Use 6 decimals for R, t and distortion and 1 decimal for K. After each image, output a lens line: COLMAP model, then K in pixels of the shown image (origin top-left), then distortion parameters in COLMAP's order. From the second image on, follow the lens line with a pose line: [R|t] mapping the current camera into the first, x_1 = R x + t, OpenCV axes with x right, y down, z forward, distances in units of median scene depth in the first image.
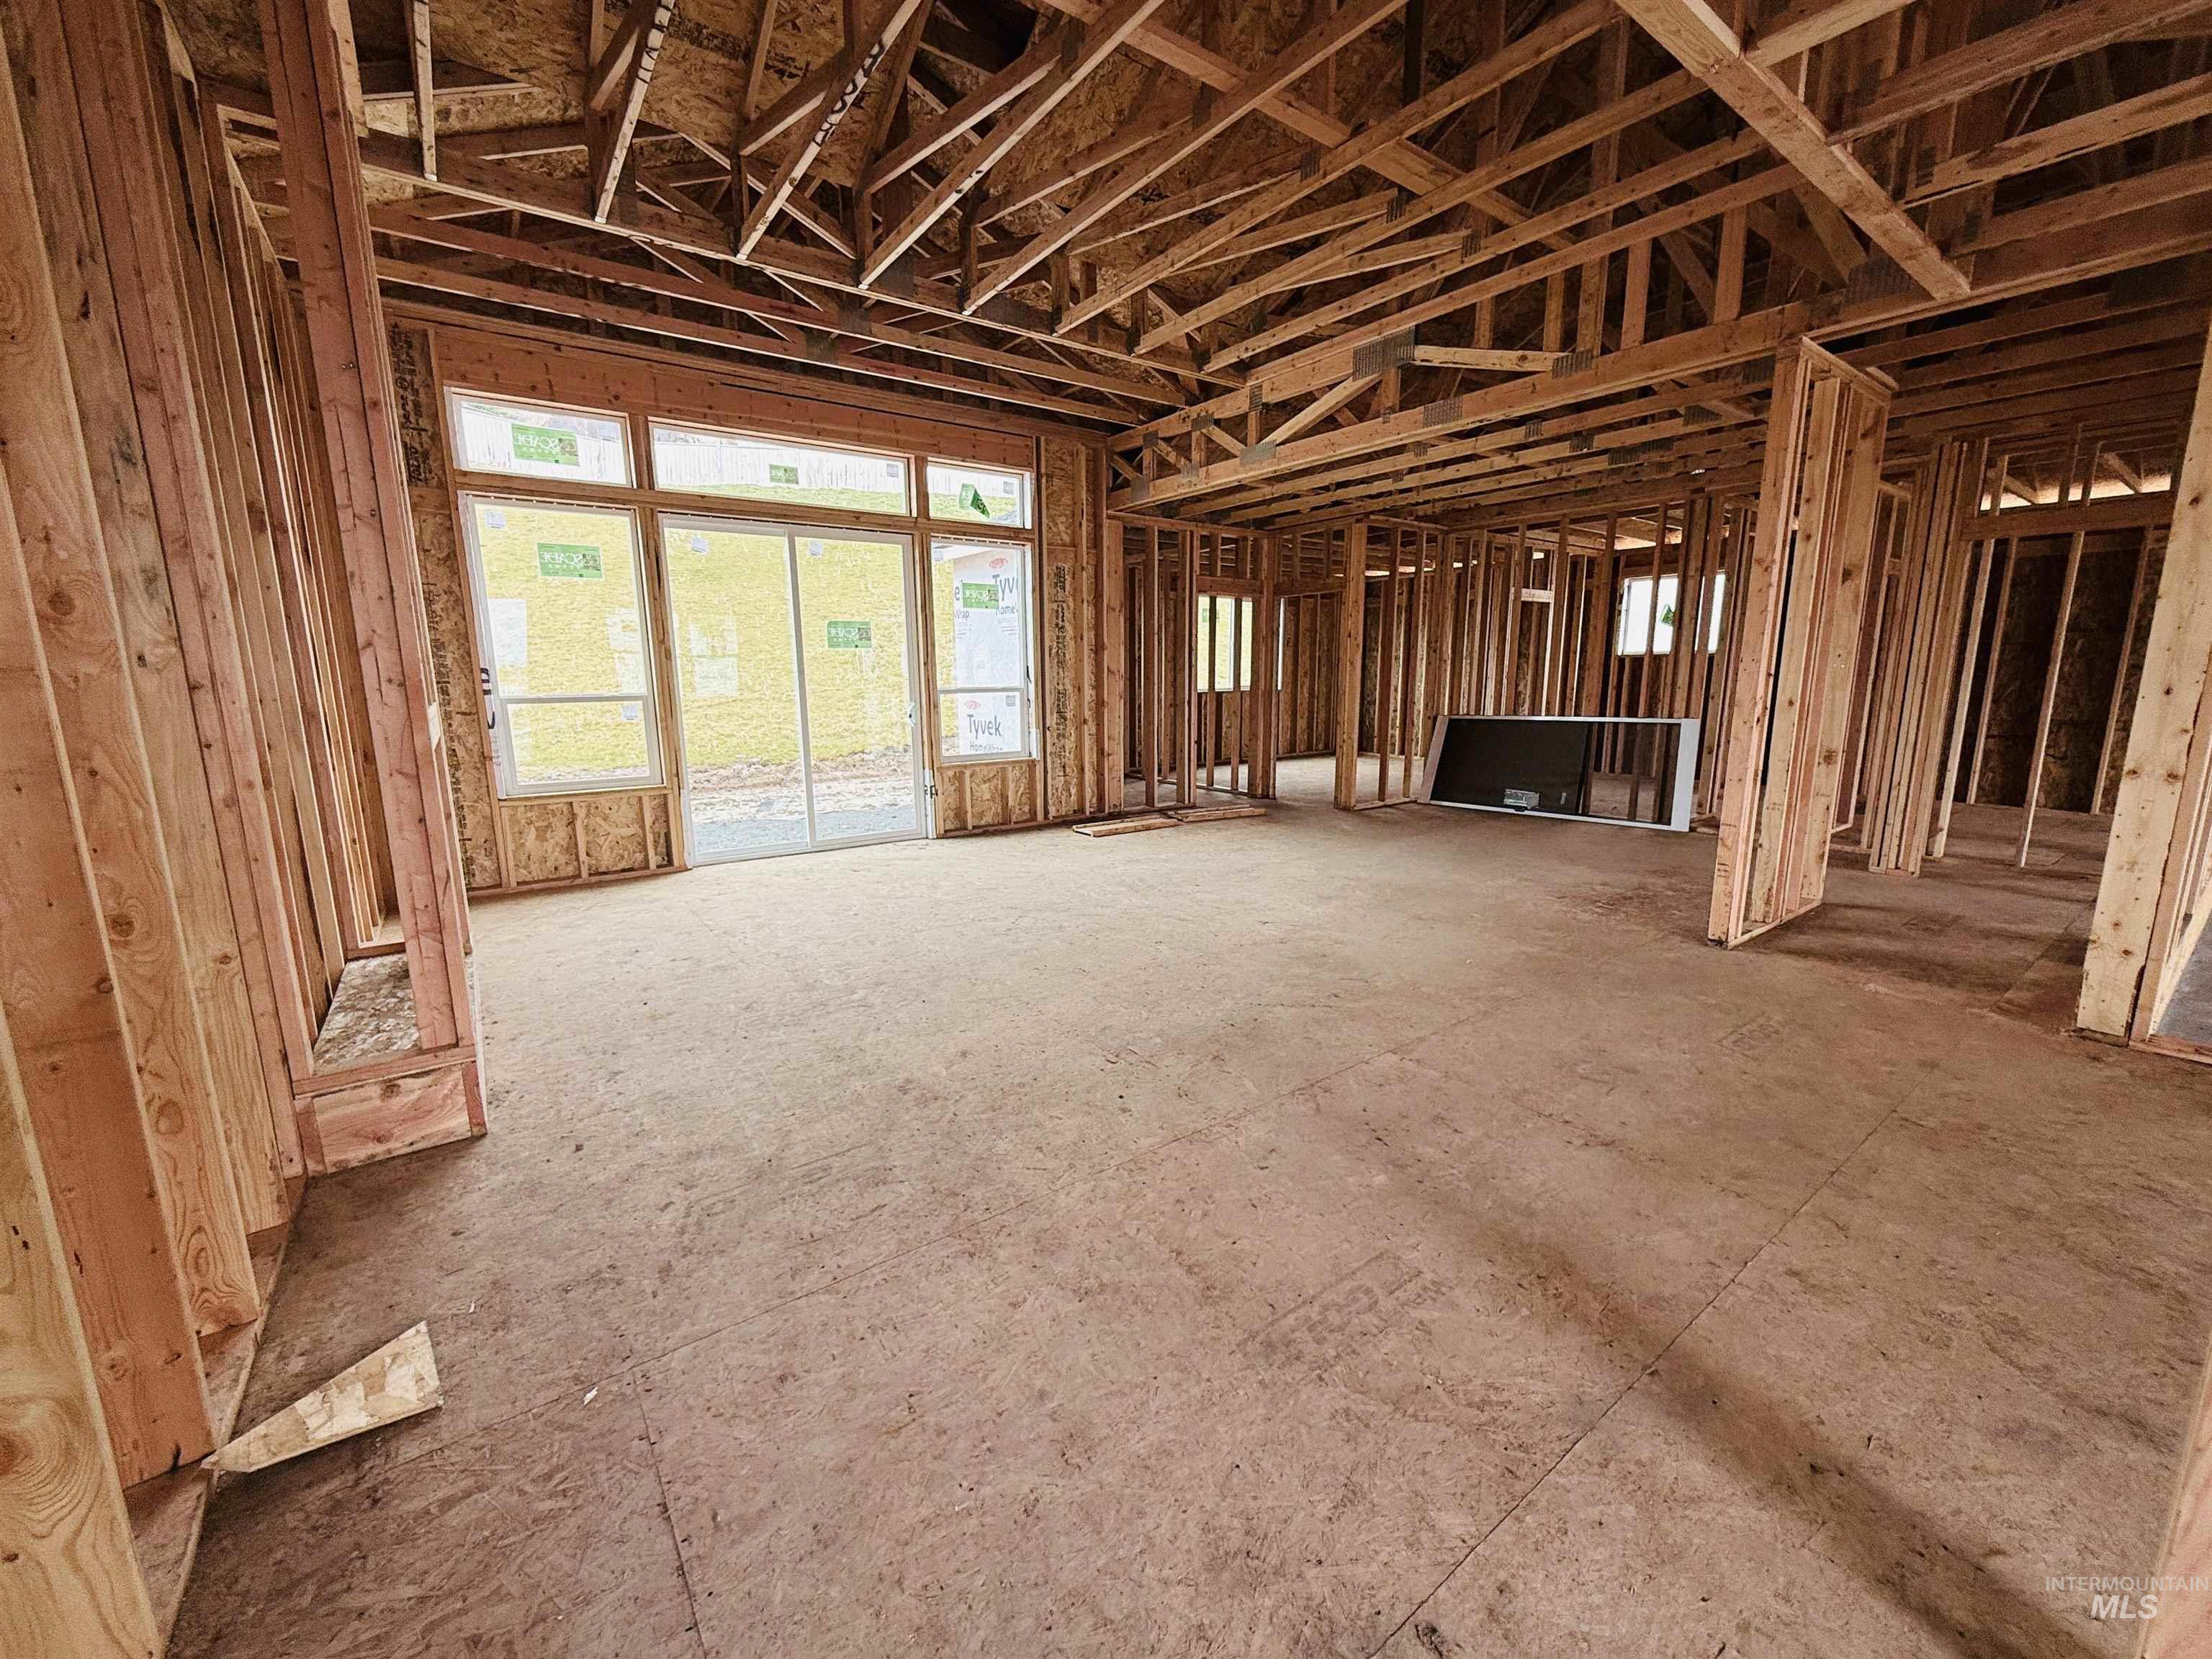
lens RADIAL K [[878.5, 0, 1112.8], [0, 878.5, 828.7], [0, 0, 1]] dist [-0.001655, 0.000365]
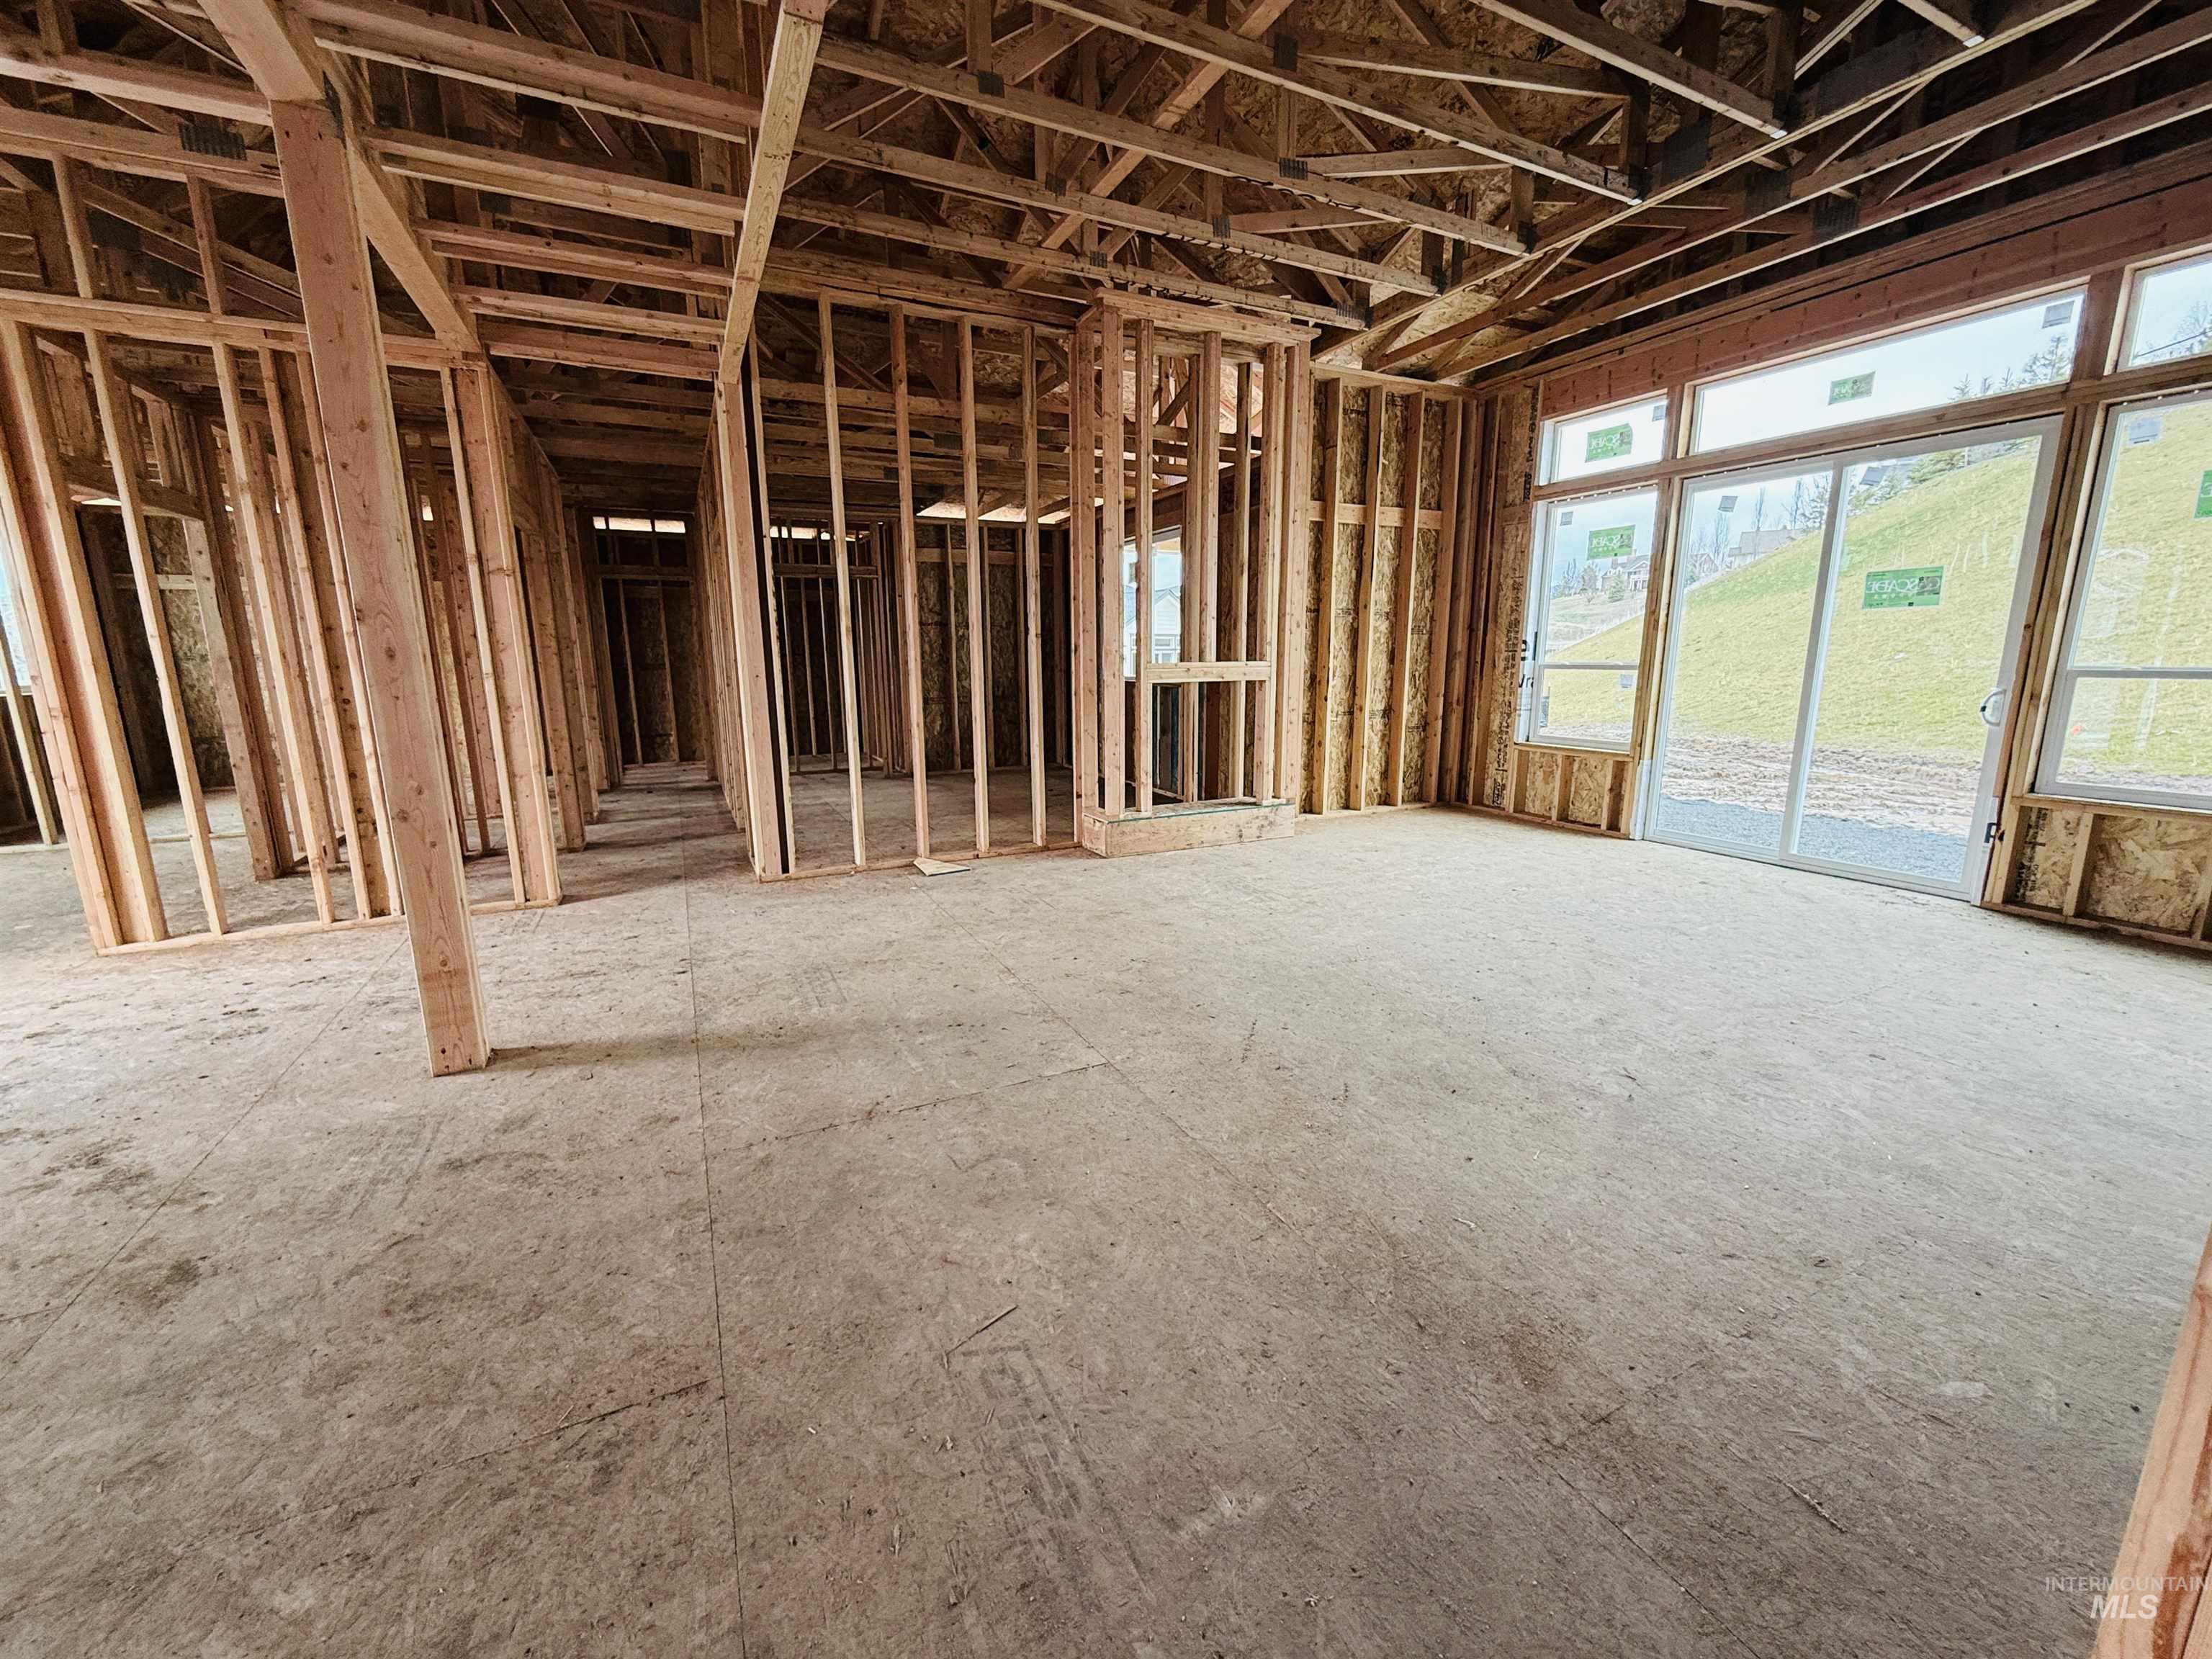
lens RADIAL K [[878.5, 0, 1112.1], [0, 878.5, 828.4], [0, 0, 1]] dist [-0.001655, 0.000365]
pose [[-0.173668, 0.201338, -0.964003, 0.628765], [-0.167167, 0.958645, 0.230334, -0.104624], [0.970512, 0.201152, -0.132829, 0.590789]]
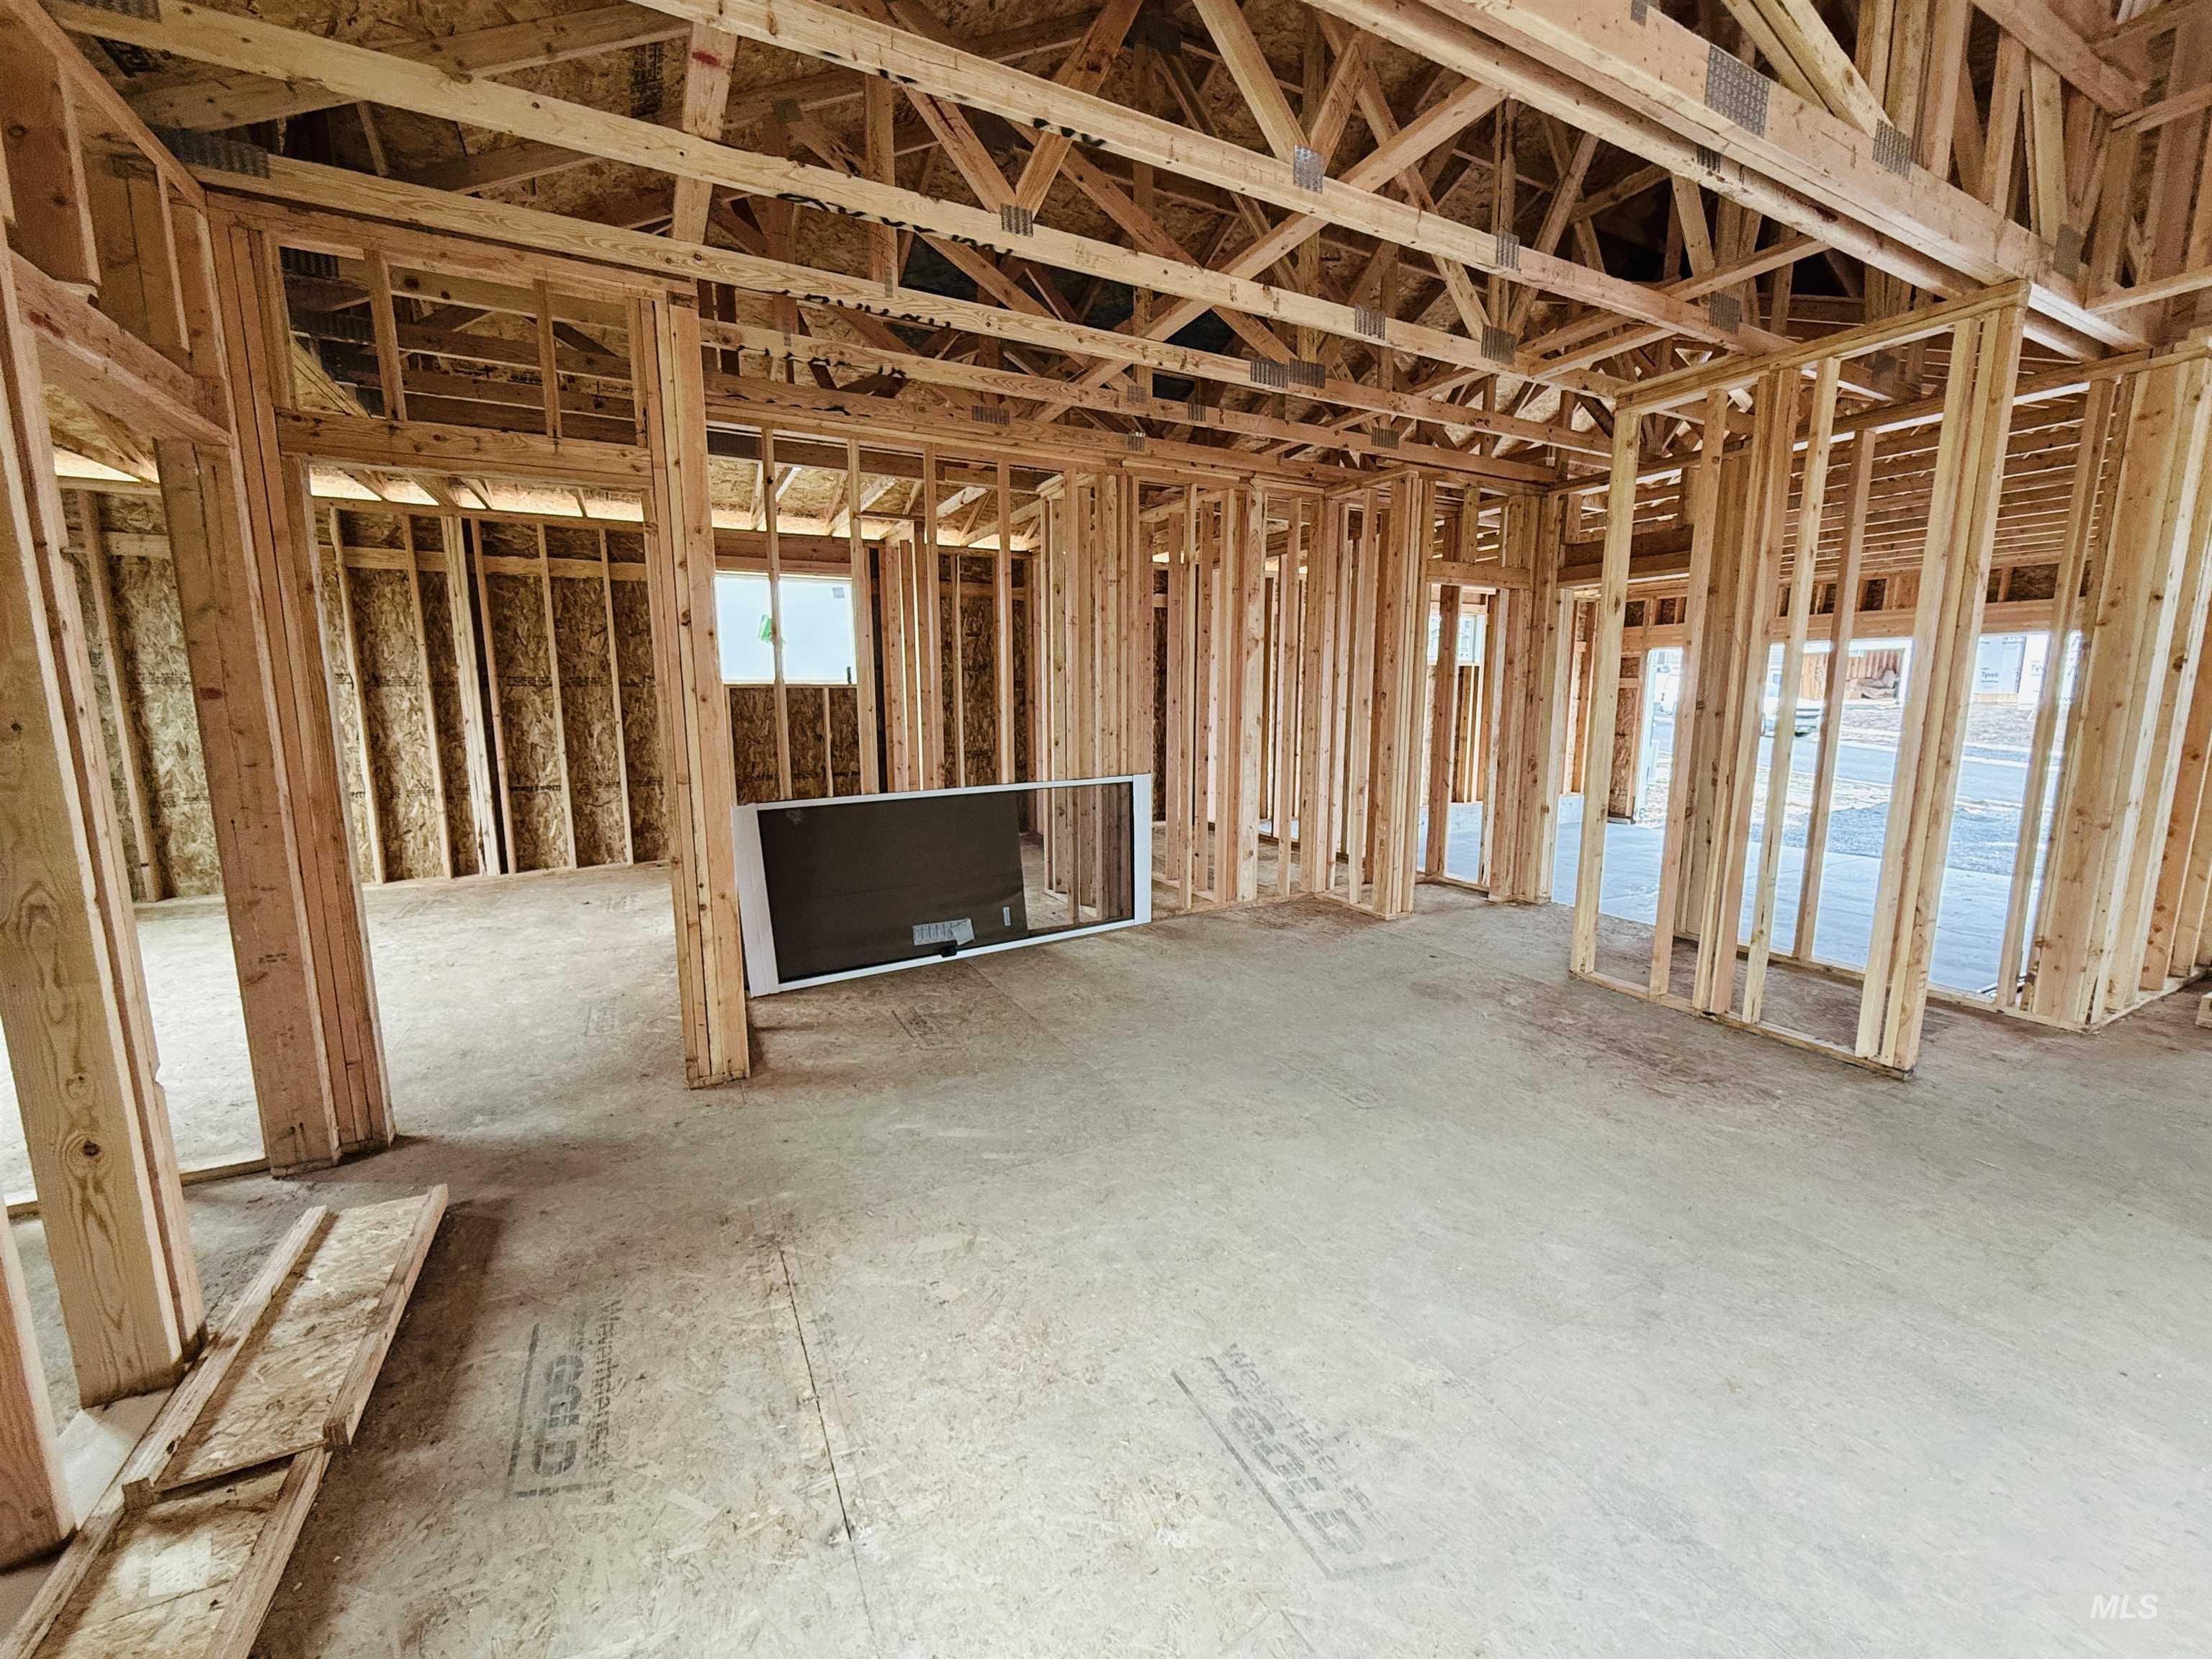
lens RADIAL K [[878.5, 0, 1111.6], [0, 878.5, 828.2], [0, 0, 1]] dist [-0.001655, 0.000365]
pose [[0.151119, -0.144036, 0.977966, -0.098881], [0.174660, 0.977653, 0.117000, -0.214957], [-0.972963, 0.153131, 0.172899, 1.126491]]
